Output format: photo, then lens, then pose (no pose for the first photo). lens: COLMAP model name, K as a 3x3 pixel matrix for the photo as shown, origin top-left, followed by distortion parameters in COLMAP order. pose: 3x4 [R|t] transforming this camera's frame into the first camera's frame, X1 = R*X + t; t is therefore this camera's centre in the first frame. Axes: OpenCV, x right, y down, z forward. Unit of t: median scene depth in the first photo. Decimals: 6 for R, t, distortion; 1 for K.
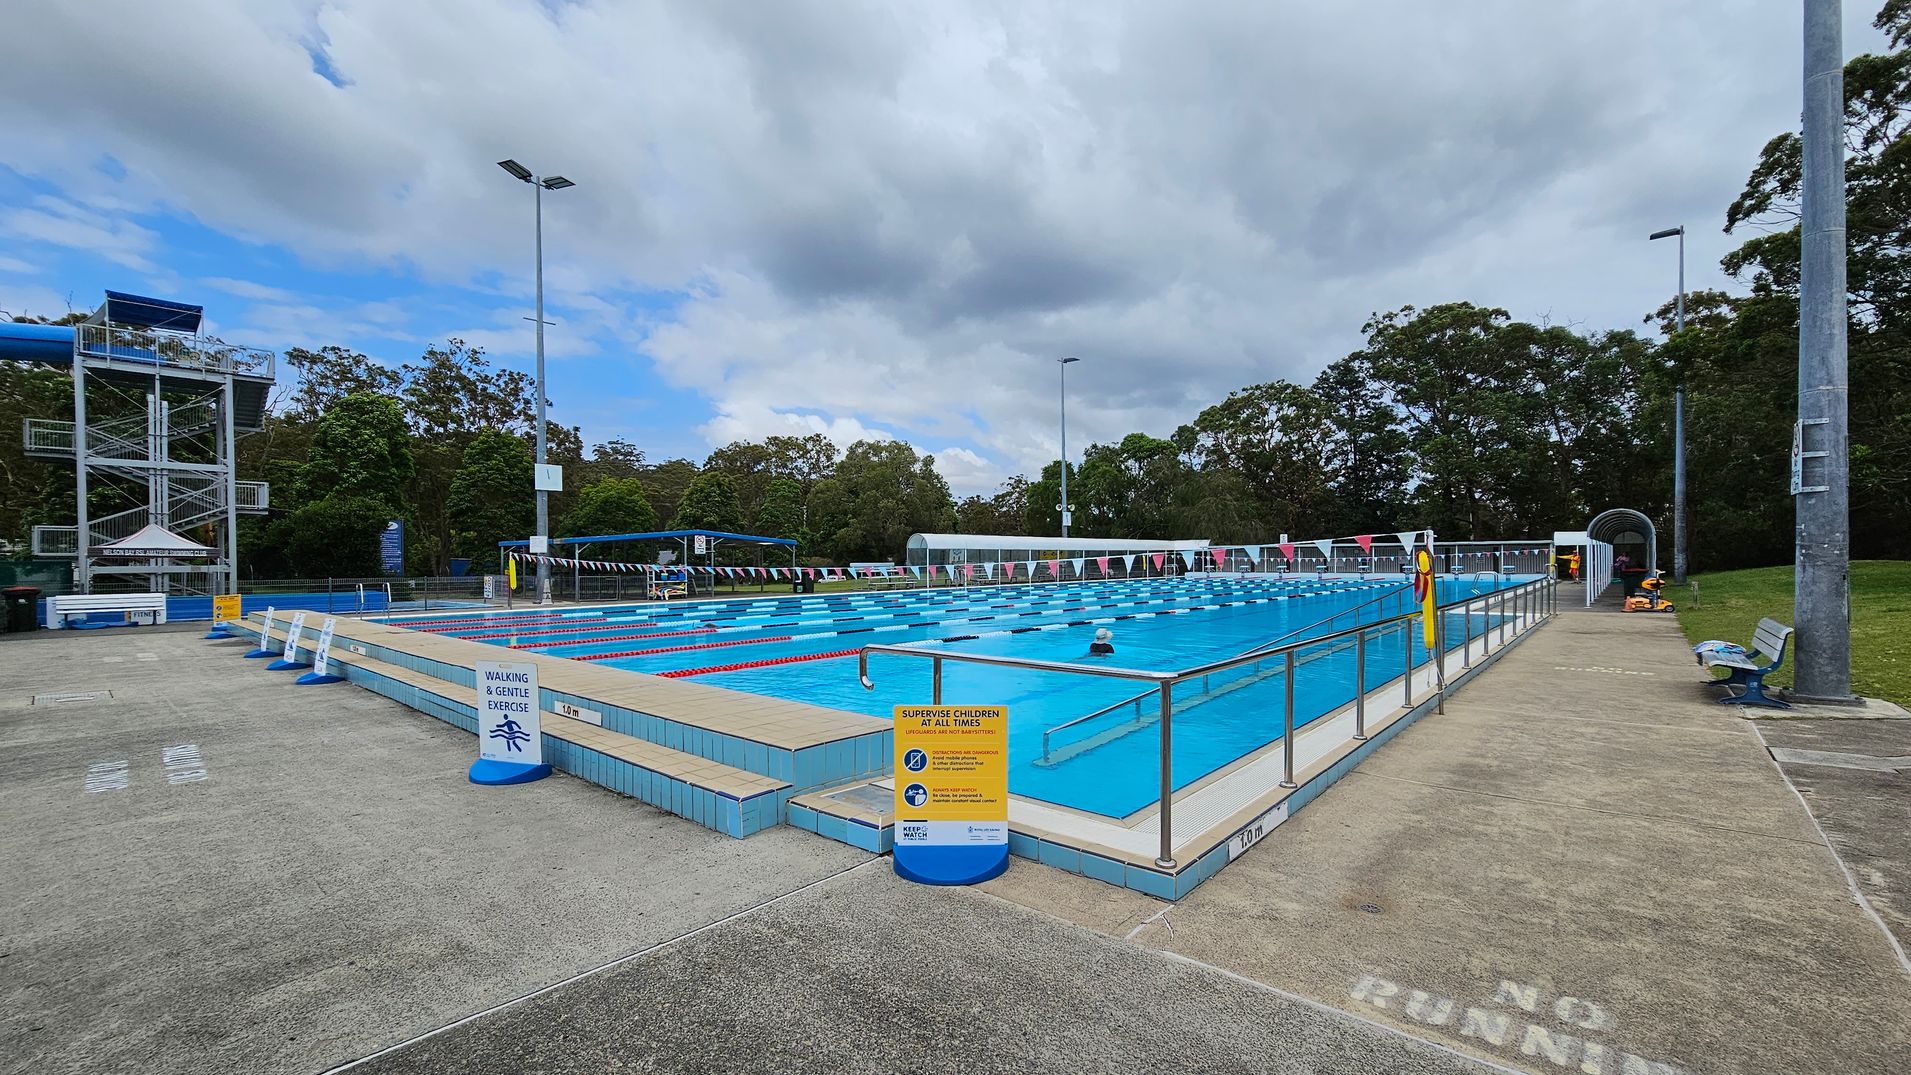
lens RADIAL K [[786.4, 0, 953.7], [0, 786.4, 562.6], [0, 0, 1]] dist [-0.000632, -0.000384]
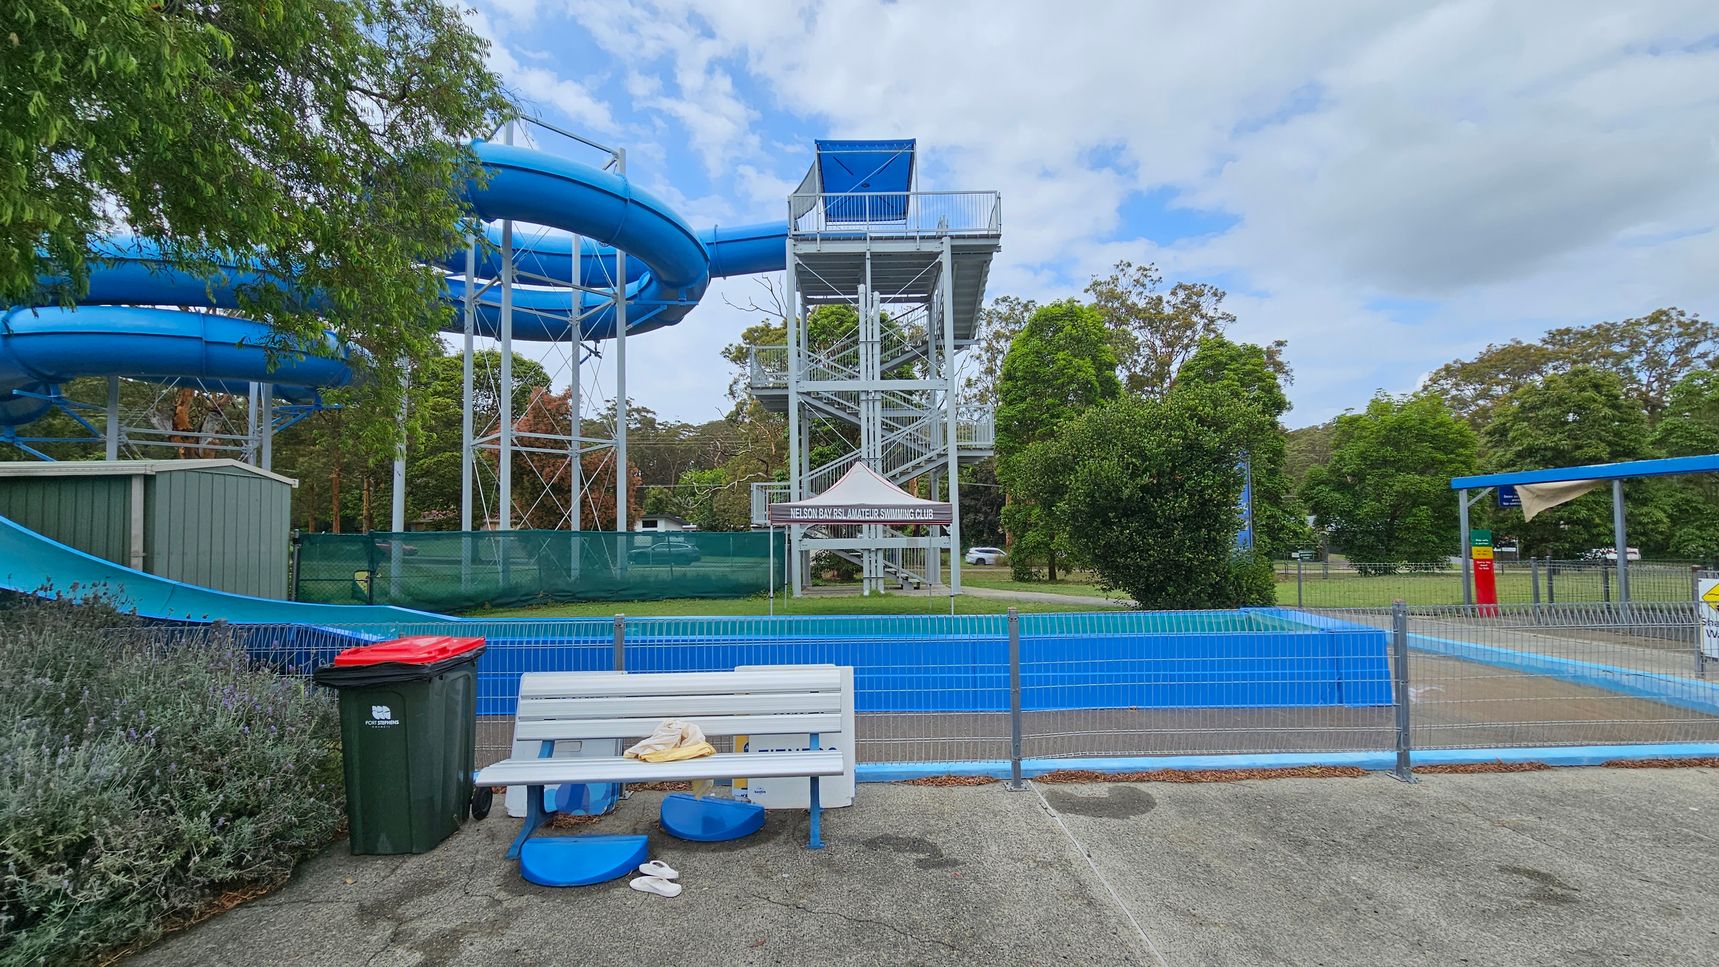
lens RADIAL K [[707.3, 0, 857.9], [0, 707.3, 506.0], [0, 0, 1]] dist [-0.000632, -0.000384]
pose [[0.687821, -0.036385, -0.724968, -0.581107], [0.007566, 0.999048, -0.042963, 0.002864], [0.725841, 0.024065, 0.687441, 0.575167]]
